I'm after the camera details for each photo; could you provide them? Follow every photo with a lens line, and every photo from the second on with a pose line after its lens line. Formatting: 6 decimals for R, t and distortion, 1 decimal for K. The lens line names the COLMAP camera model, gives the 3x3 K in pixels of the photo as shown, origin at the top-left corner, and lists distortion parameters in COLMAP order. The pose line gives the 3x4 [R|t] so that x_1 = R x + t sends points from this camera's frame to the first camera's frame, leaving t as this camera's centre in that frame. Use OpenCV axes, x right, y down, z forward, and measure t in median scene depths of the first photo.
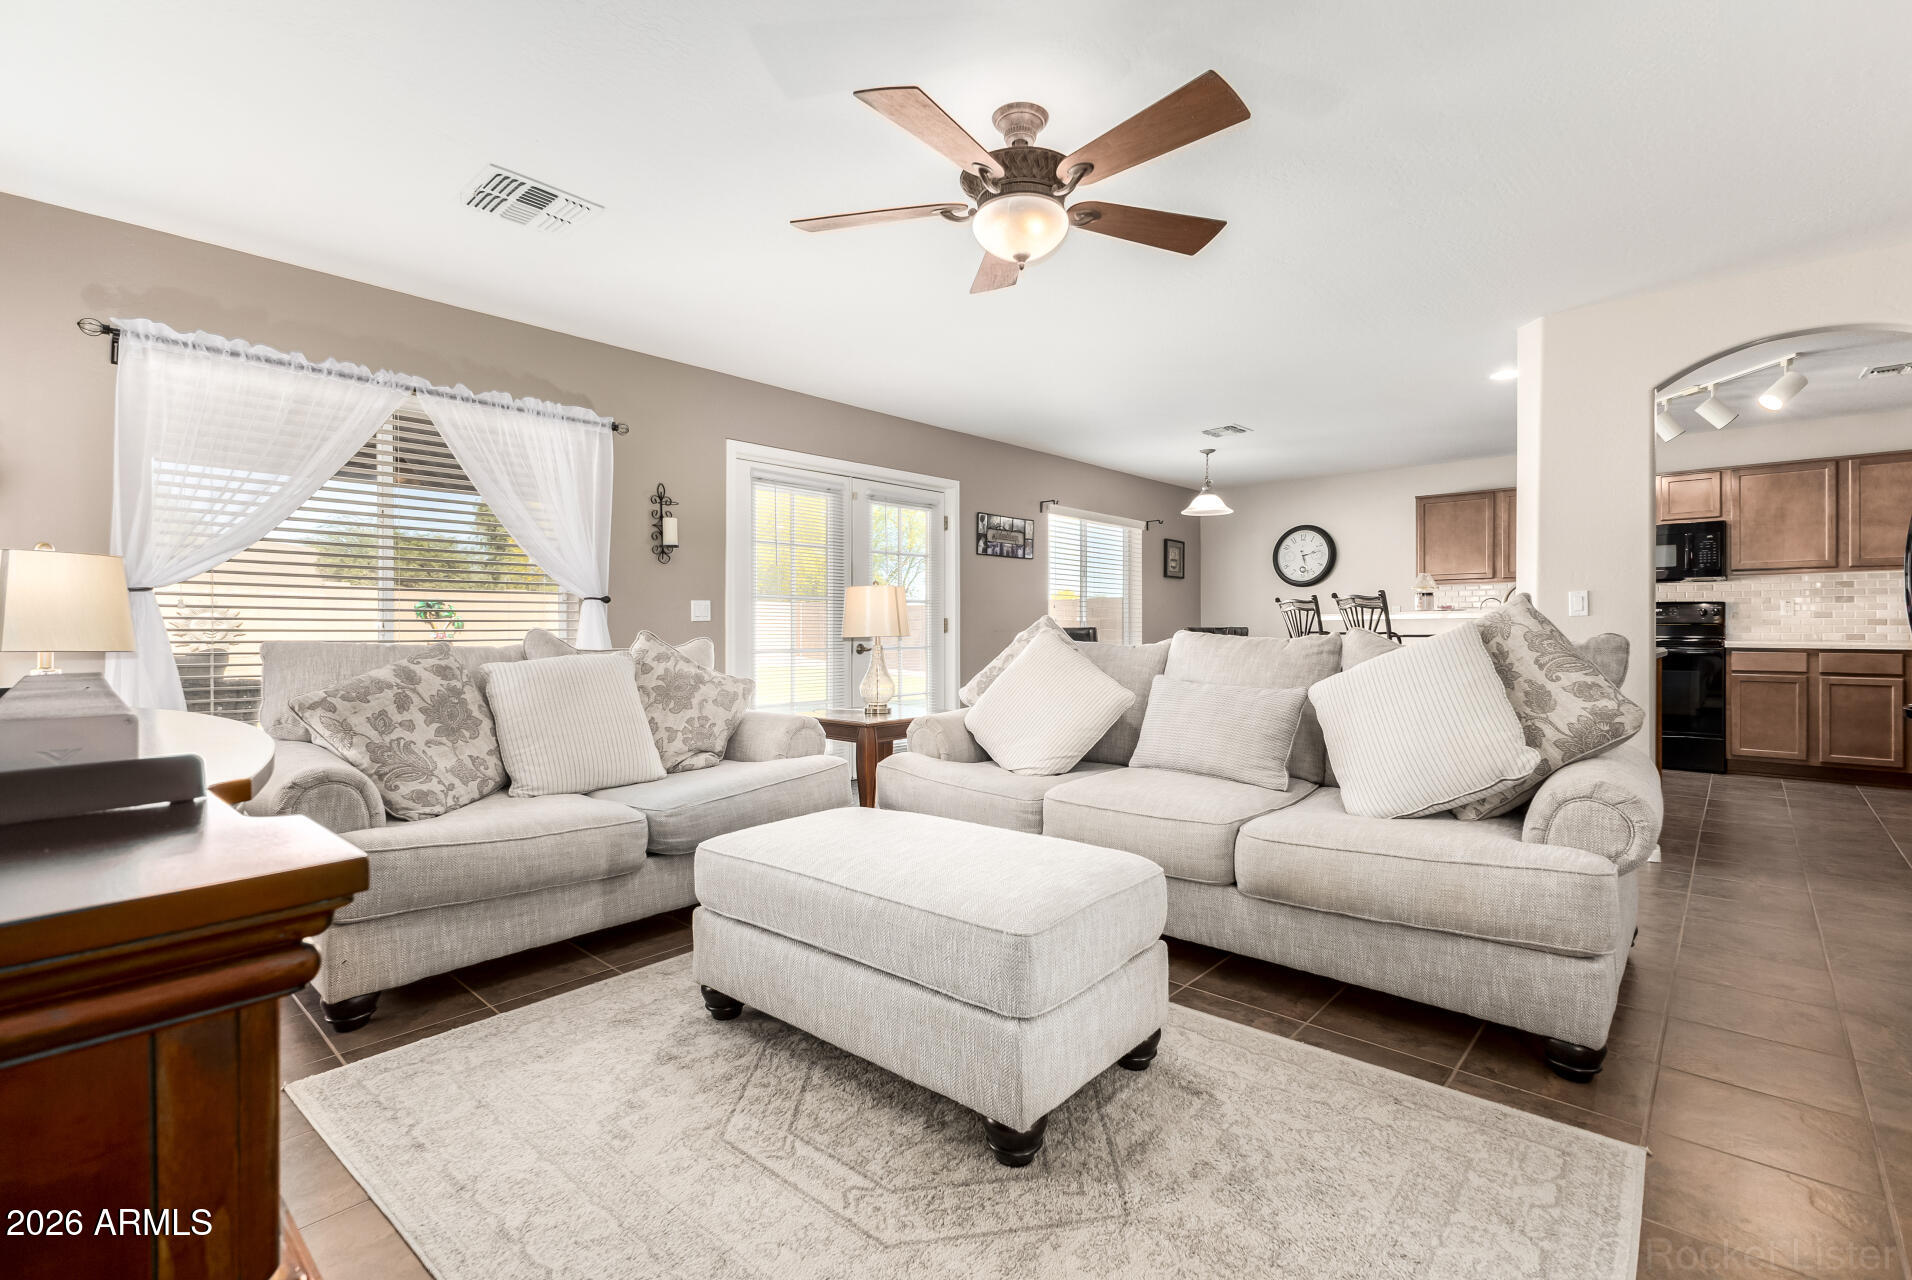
lens RADIAL K [[819.4, 0, 956.0], [0, 819.4, 640.0], [0, 0, 1]] dist [0.000676, 0.000286]
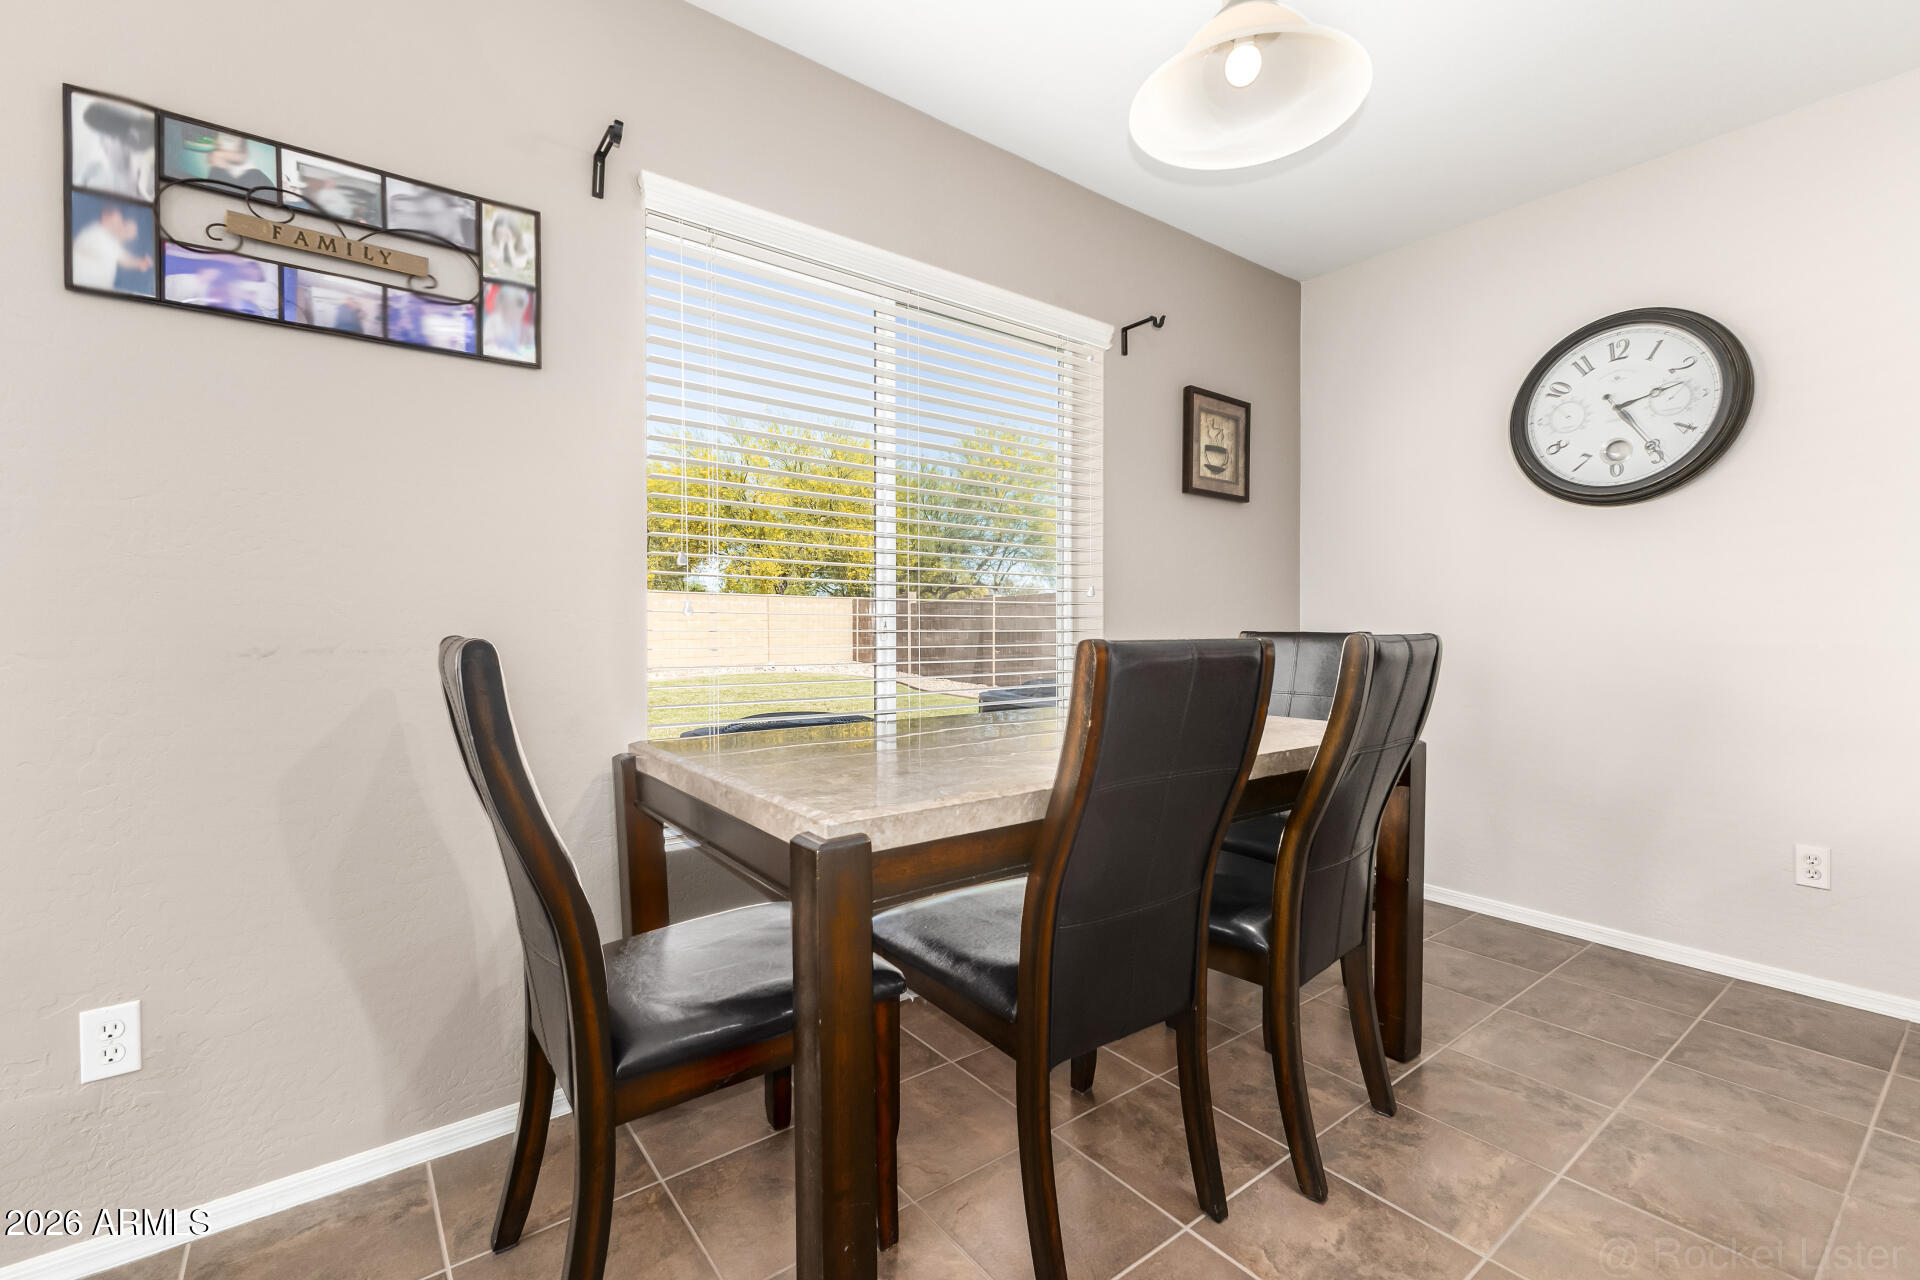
lens RADIAL K [[822.8, 0, 960.0], [0, 822.8, 640.0], [0, 0, 1]] dist [0.000676, 0.000286]
pose [[0.985694, 0.004516, -0.168483, 0.283571], [-0.004347, 0.999990, 0.001368, -0.014160], [0.168488, -0.000616, 0.985704, 0.807248]]
